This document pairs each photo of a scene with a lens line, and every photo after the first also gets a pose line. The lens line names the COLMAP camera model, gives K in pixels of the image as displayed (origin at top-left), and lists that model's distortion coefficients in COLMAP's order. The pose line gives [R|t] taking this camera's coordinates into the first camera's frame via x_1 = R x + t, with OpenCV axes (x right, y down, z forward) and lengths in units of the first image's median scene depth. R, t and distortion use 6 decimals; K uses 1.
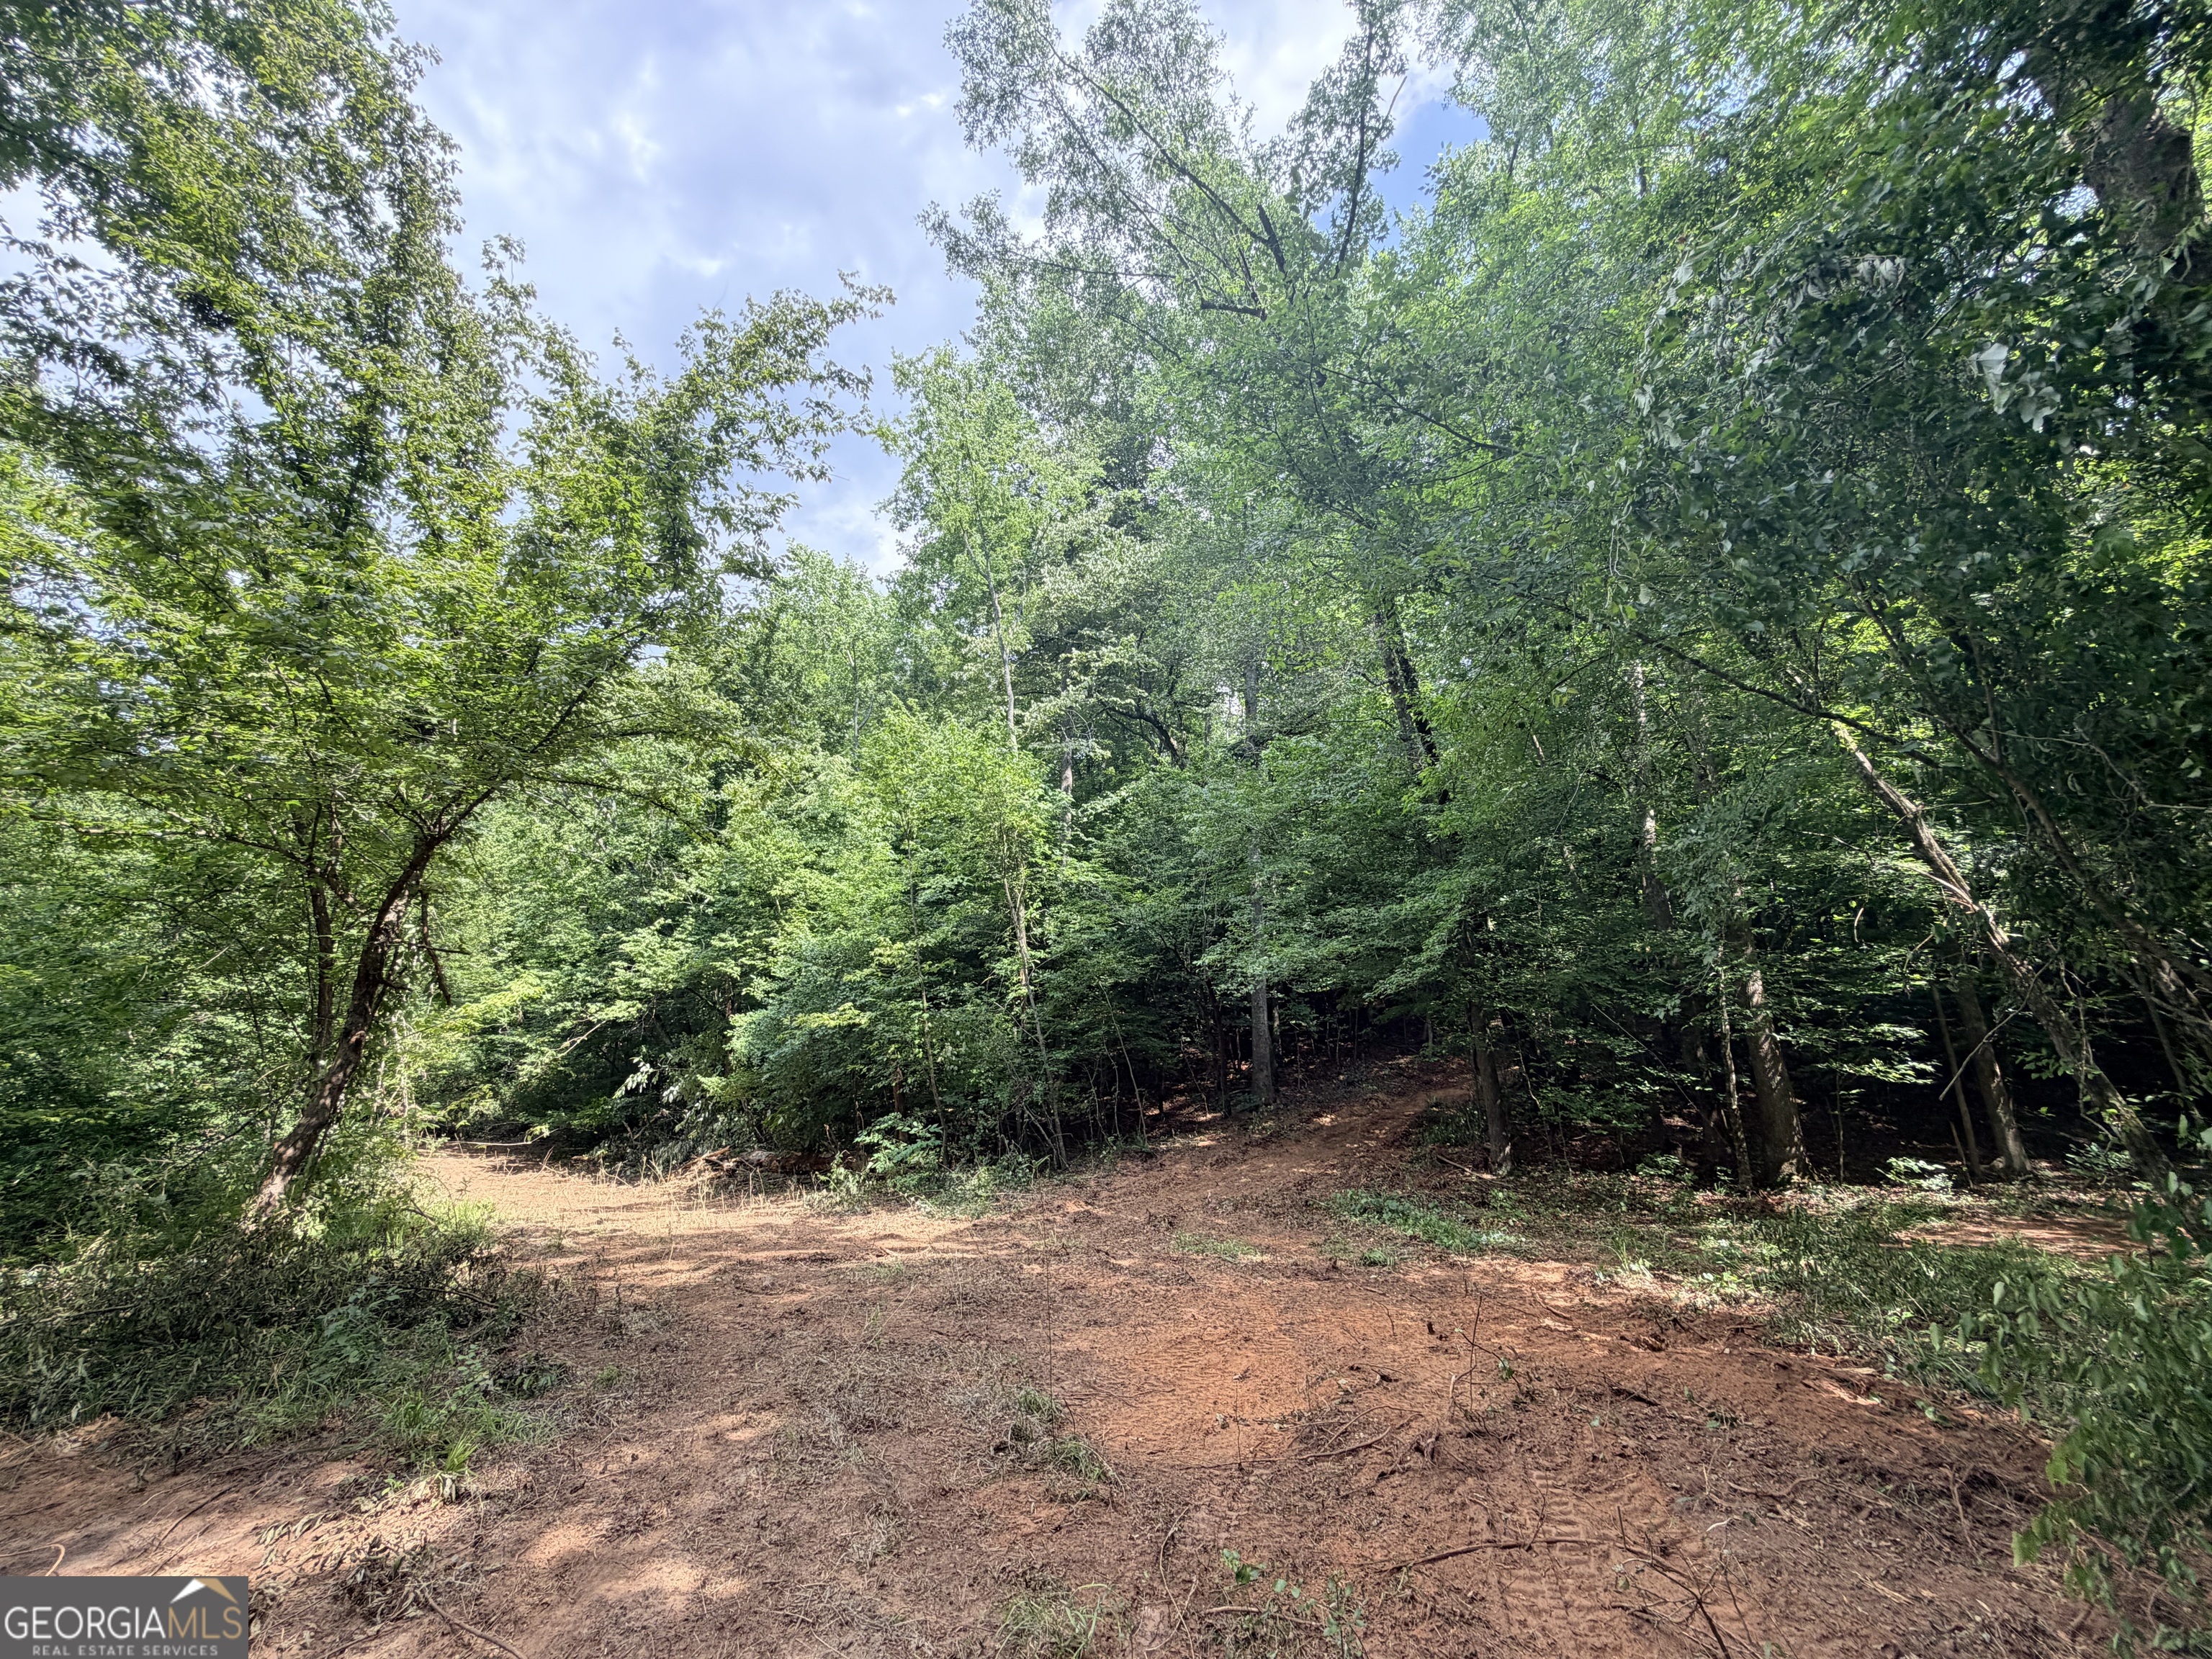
lens RADIAL K [[888.0, 0, 1105.6], [0, 888.0, 834.6], [0, 0, 1]] dist [-0.000648, 0.000971]
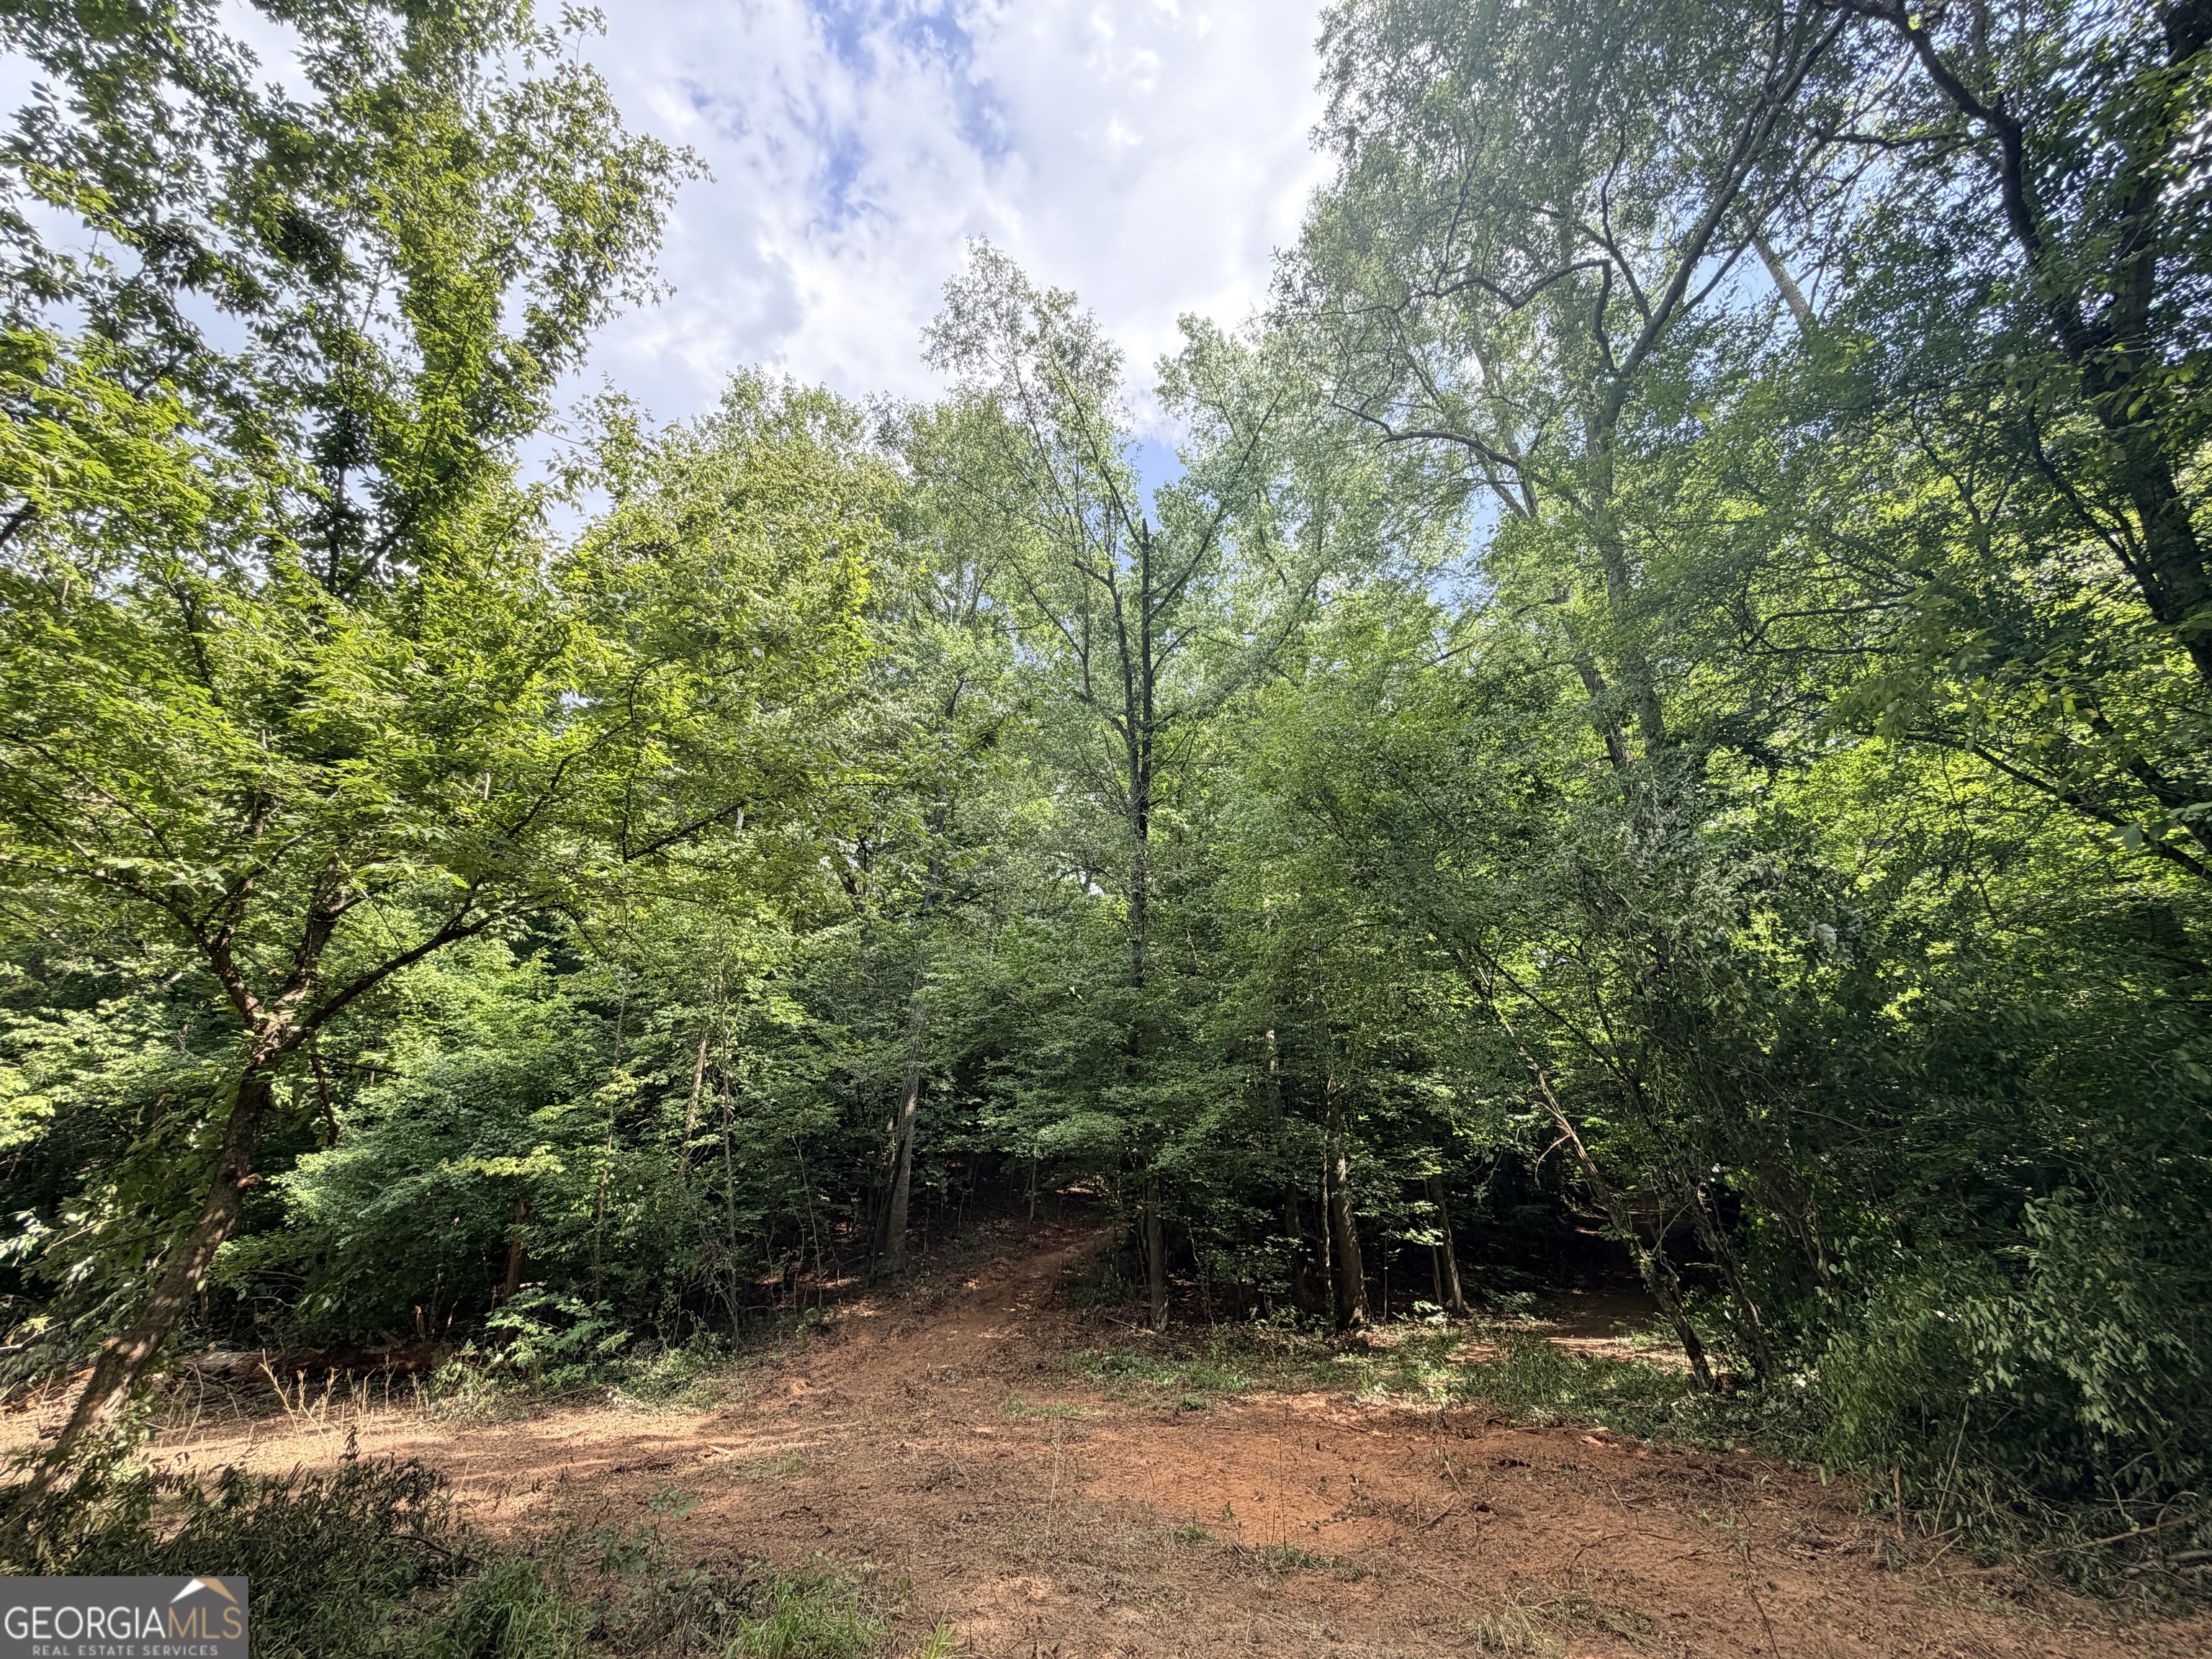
lens RADIAL K [[888.0, 0, 1108.3], [0, 888.0, 825.0], [0, 0, 1]] dist [-0.000648, 0.000971]
pose [[0.845201, 0.225734, 0.484436, -0.323848], [-0.141254, 0.968543, -0.204868, -0.010434], [-0.515443, 0.104726, 0.850500, -0.025187]]
